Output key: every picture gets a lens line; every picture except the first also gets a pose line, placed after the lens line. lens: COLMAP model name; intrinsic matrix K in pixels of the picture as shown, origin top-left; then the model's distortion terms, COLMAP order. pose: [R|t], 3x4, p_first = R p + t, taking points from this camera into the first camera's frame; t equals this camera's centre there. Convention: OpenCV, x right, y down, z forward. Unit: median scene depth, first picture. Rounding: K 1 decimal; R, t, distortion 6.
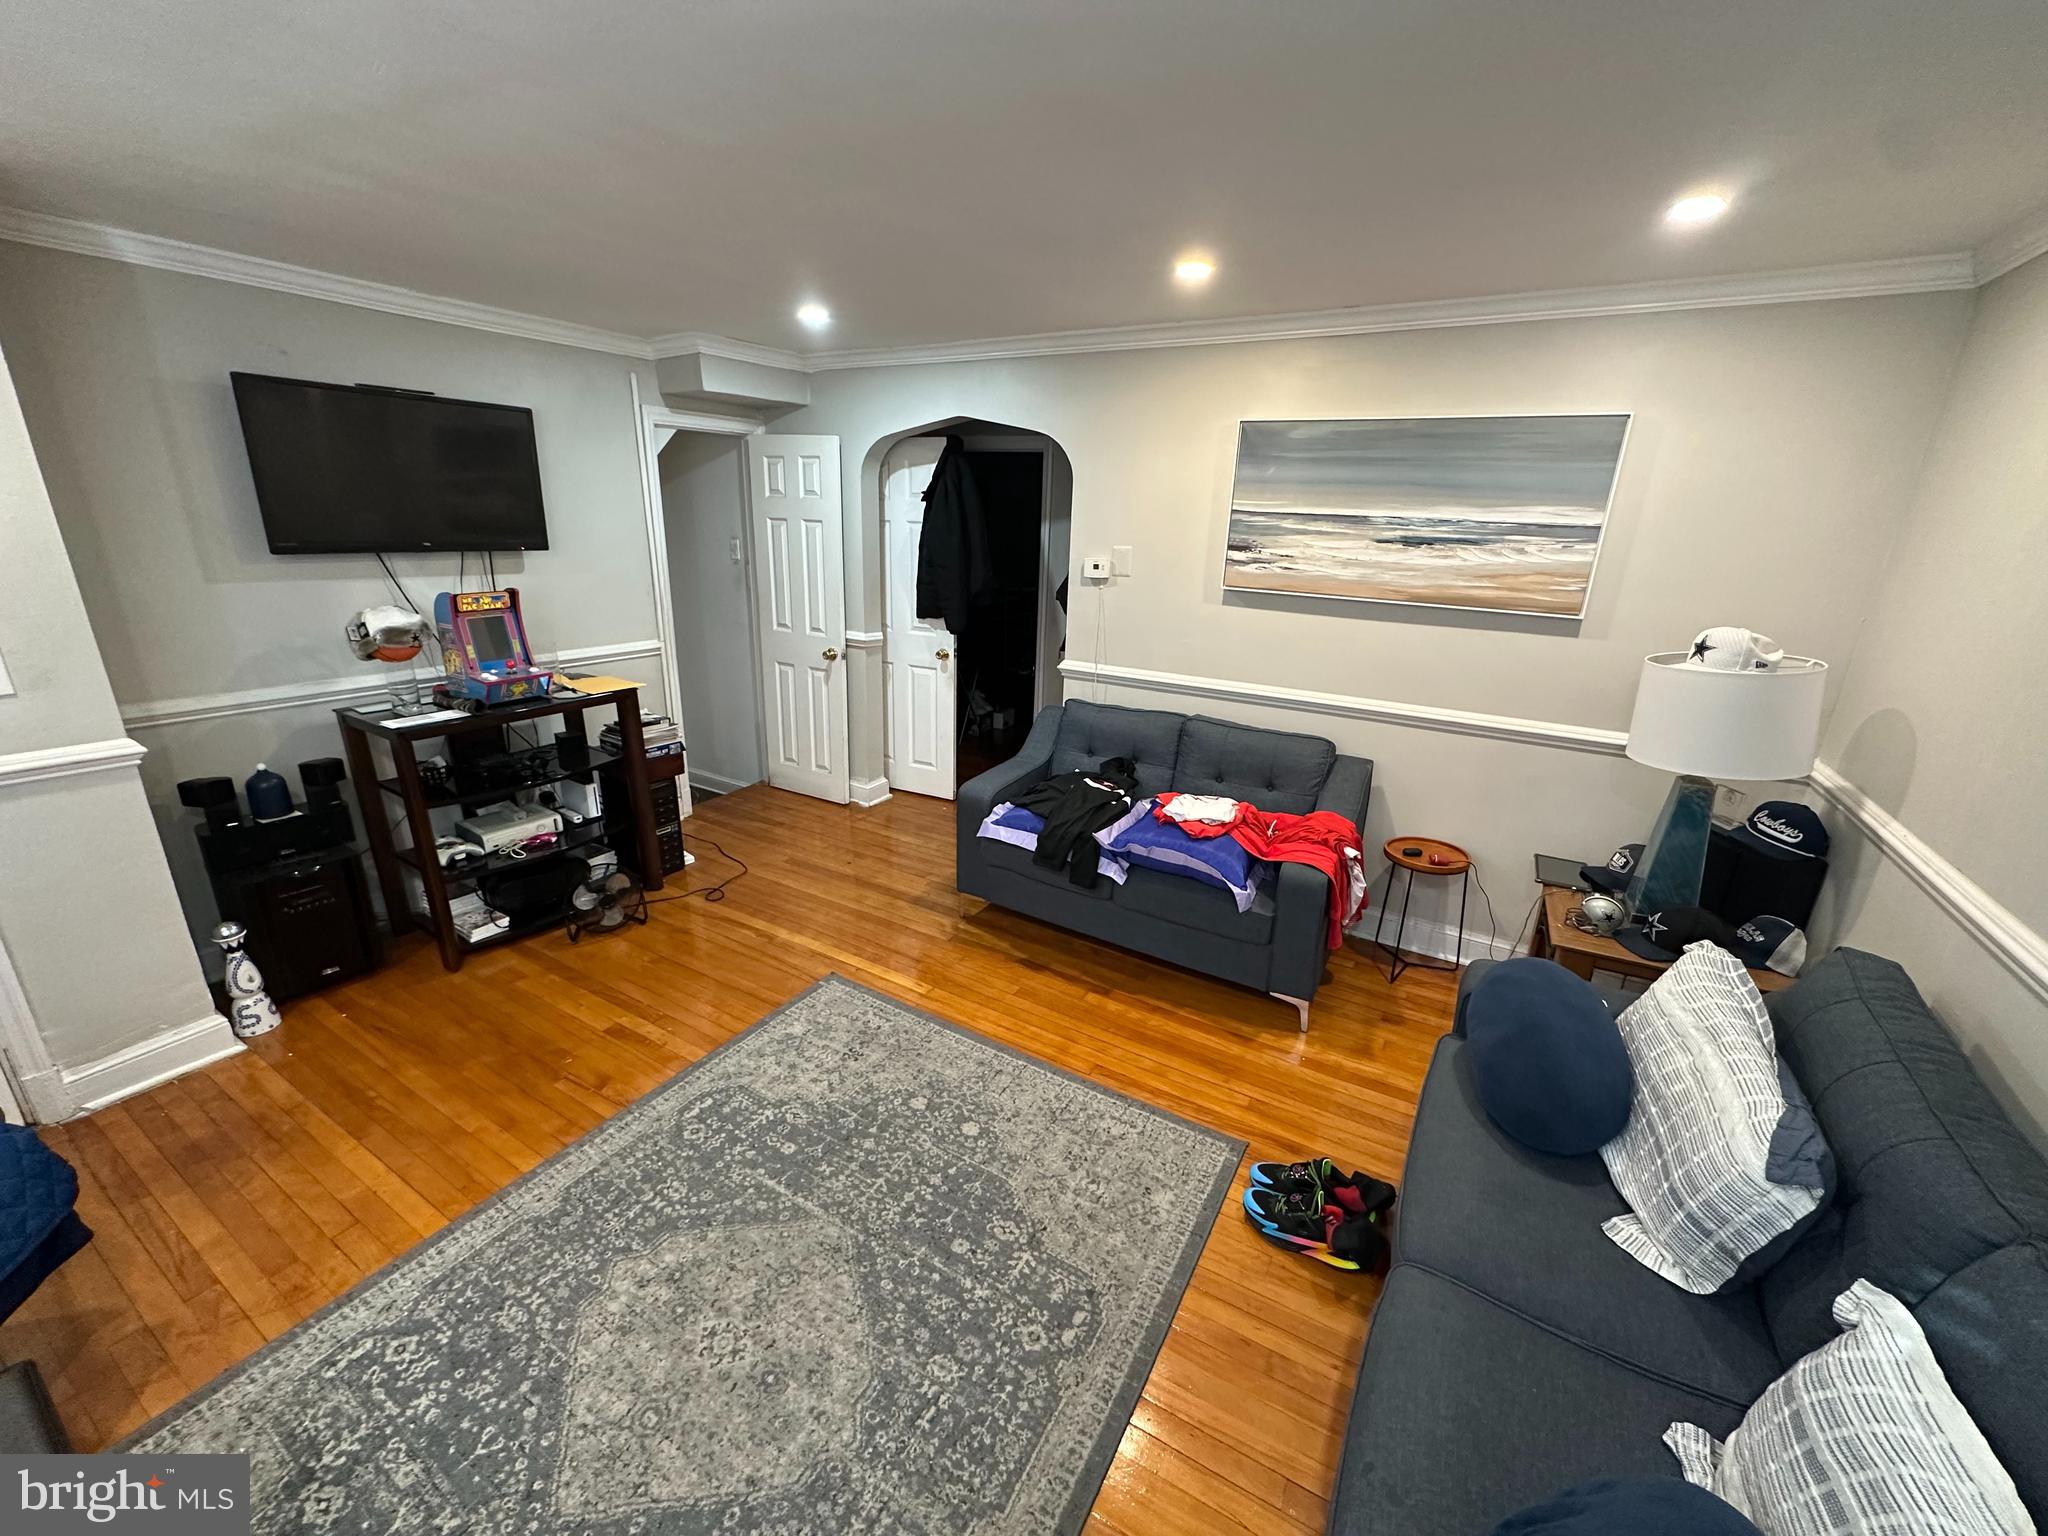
lens RADIAL K [[817.9, 0, 1024.9], [0, 817.9, 771.5], [0, 0, 1]] dist [0.001161, 0.000115]
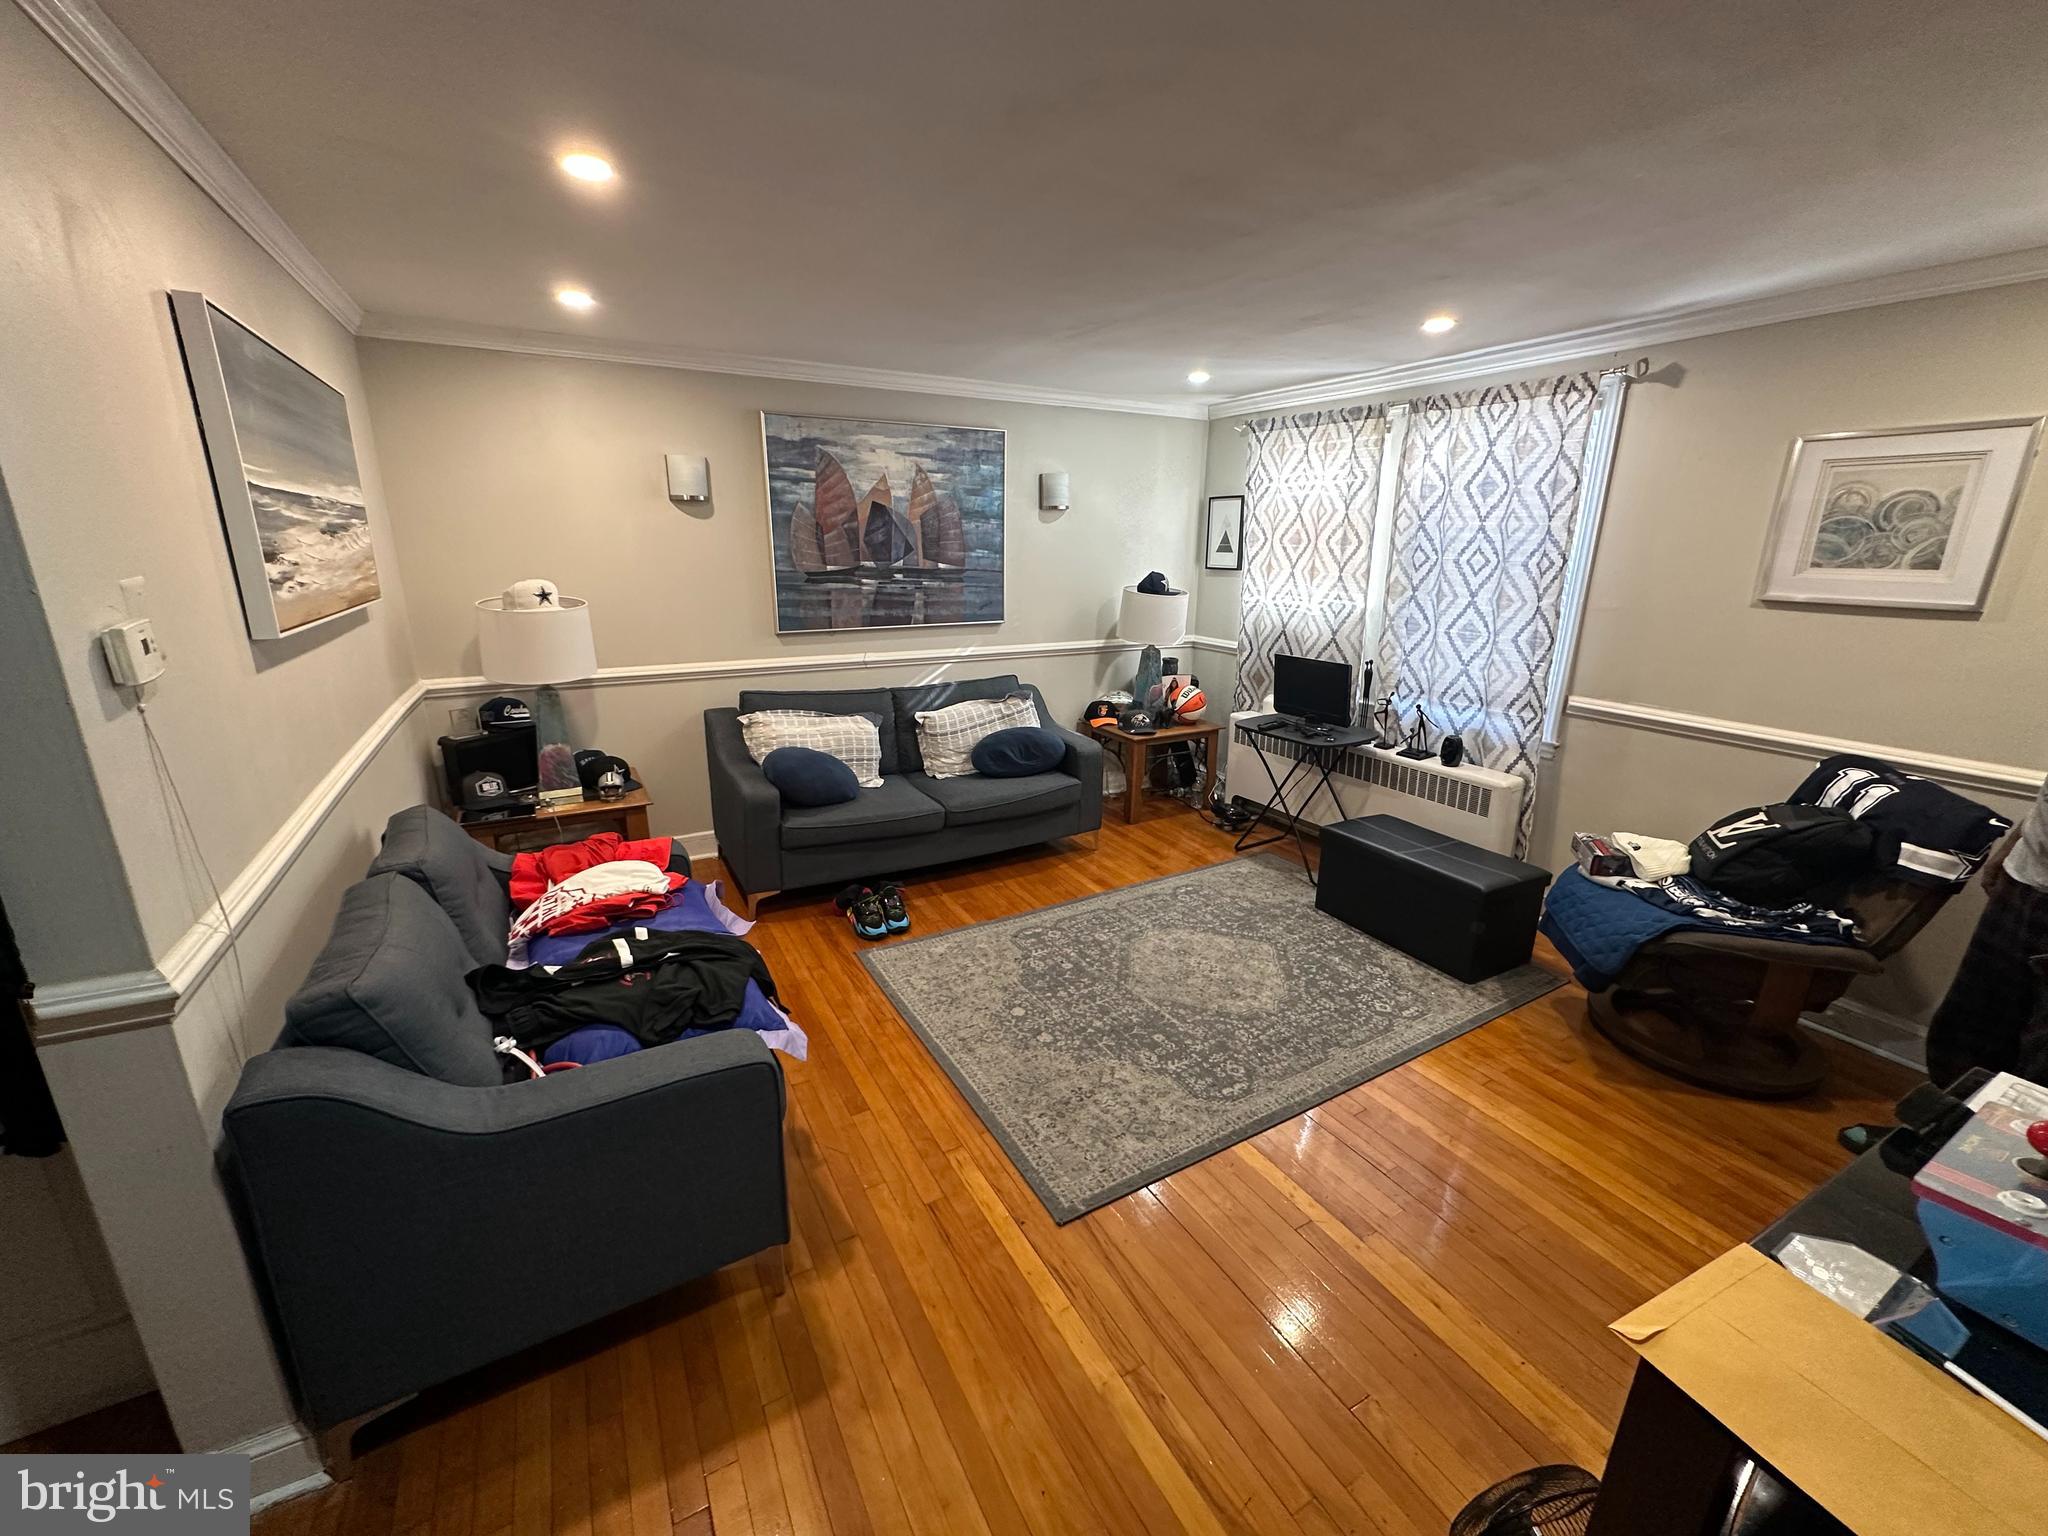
lens RADIAL K [[817.9, 0, 1025.2], [0, 817.9, 765.6], [0, 0, 1]] dist [0.001161, 0.000115]
pose [[-0.867358, -0.174970, 0.465914, -0.579564], [0.113191, 0.842276, 0.527028, -0.524739], [-0.484642, 0.509859, -0.710750, 1.658035]]
